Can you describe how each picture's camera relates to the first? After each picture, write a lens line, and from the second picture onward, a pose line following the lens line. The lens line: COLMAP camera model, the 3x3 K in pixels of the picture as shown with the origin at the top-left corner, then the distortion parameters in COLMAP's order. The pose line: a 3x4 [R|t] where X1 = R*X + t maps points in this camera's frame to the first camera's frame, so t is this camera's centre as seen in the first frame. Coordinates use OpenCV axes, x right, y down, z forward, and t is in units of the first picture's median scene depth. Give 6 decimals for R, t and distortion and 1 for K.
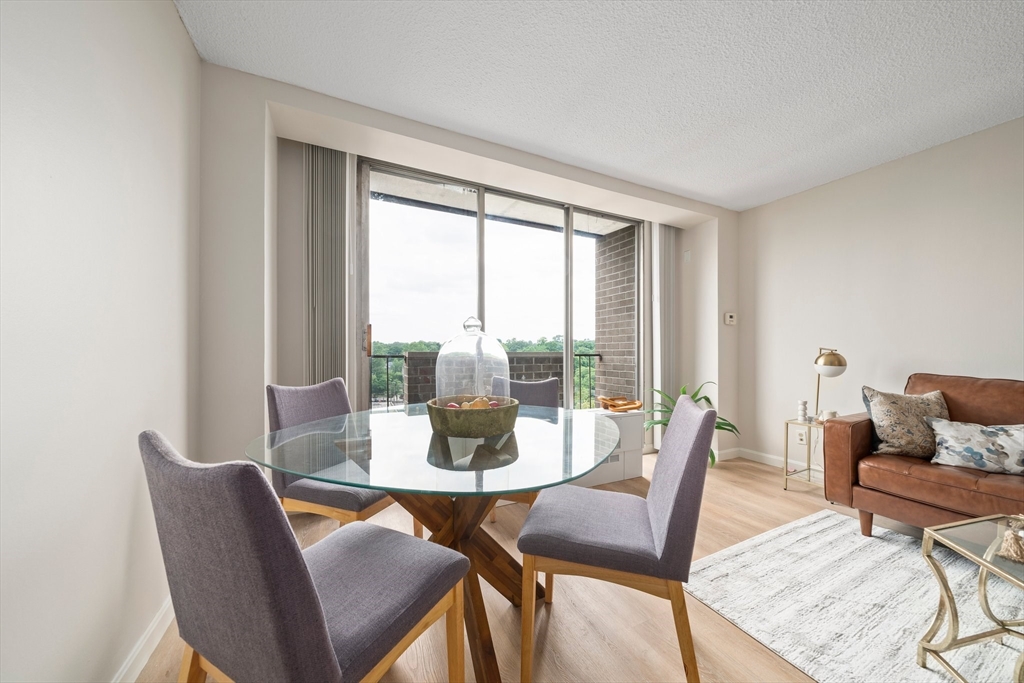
lens RADIAL K [[353.0, 0, 509.8], [0, 353.0, 350.8], [0, 0, 1]] dist [-0.008237, 0.000969]
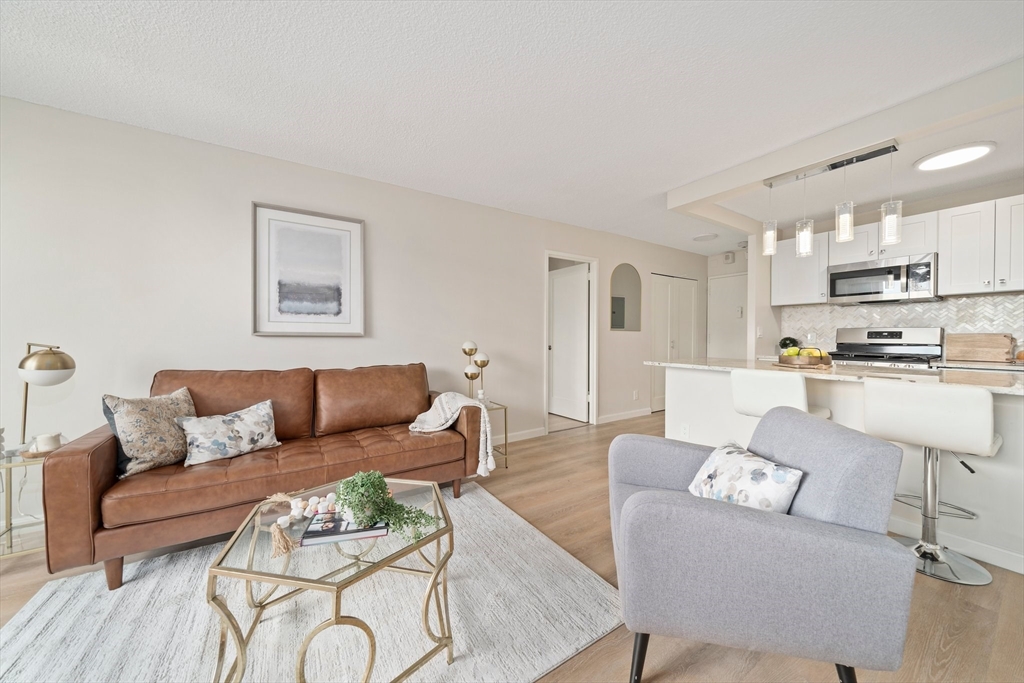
lens RADIAL K [[353.0, 0, 516.3], [0, 353.0, 342.4], [0, 0, 1]] dist [-0.008237, 0.000969]
pose [[-0.120376, -0.015831, 0.992602, 0.150769], [-0.004860, 0.999870, 0.015357, -0.033536], [-0.992717, -0.002975, -0.120437, 0.209680]]
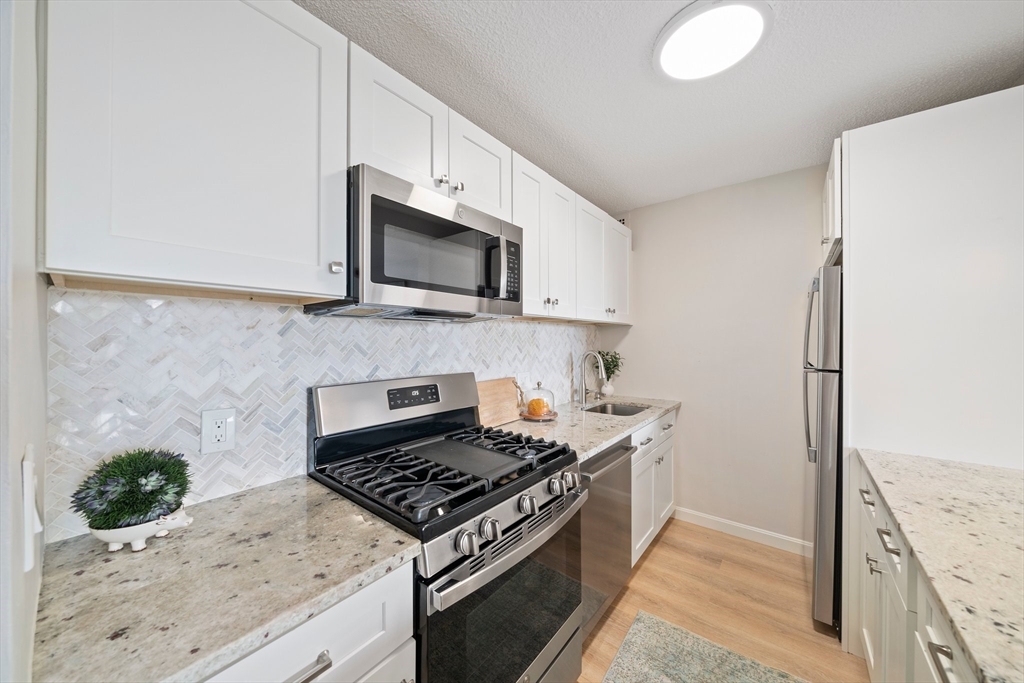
lens RADIAL K [[353.0, 0, 512.3], [0, 353.0, 339.8], [0, 0, 1]] dist [-0.008237, 0.000969]
pose [[-0.905978, 0.000635, -0.423323, 1.860678], [0.003389, 0.999978, -0.005752, -0.167680], [0.423310, -0.006646, -0.905960, -1.147645]]
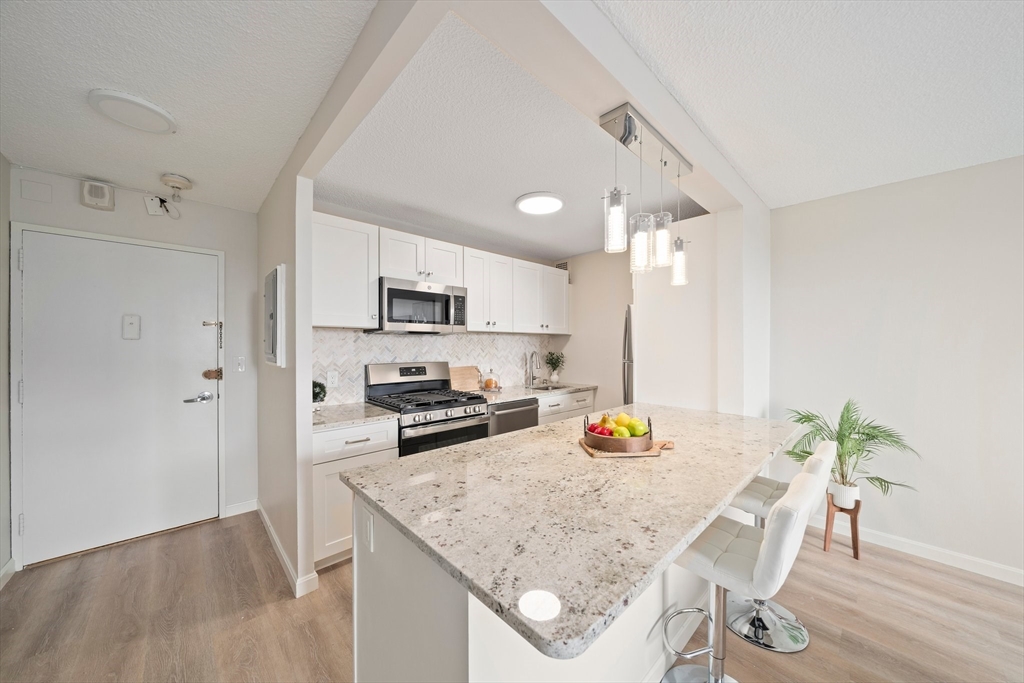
lens RADIAL K [[353.0, 0, 513.7], [0, 353.0, 347.1], [0, 0, 1]] dist [-0.008237, 0.000969]
pose [[-0.955107, 0.002526, -0.296251, 1.769012], [0.002855, 0.999996, -0.000676, -0.158522], [0.296248, -0.001491, -0.955110, -0.290572]]
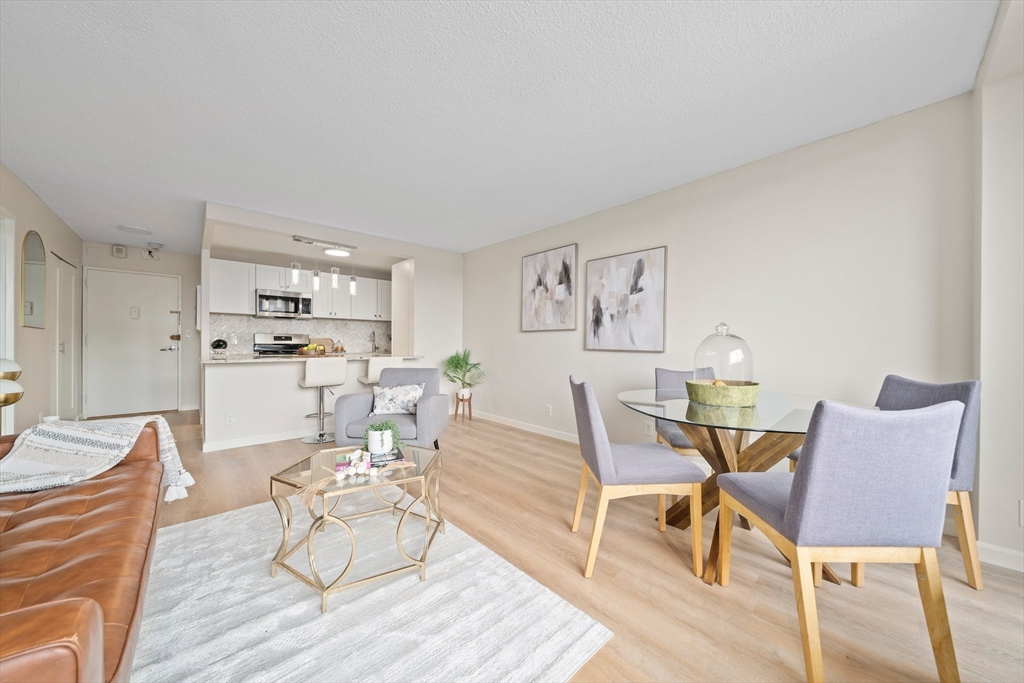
lens RADIAL K [[353.0, 0, 512.8], [0, 353.0, 347.0], [0, 0, 1]] dist [-0.008237, 0.000969]
pose [[-0.959950, -0.002064, -0.280165, 0.719139], [-0.003310, 0.999987, 0.003974, -0.001860], [0.280153, 0.004743, -0.959944, 1.424128]]
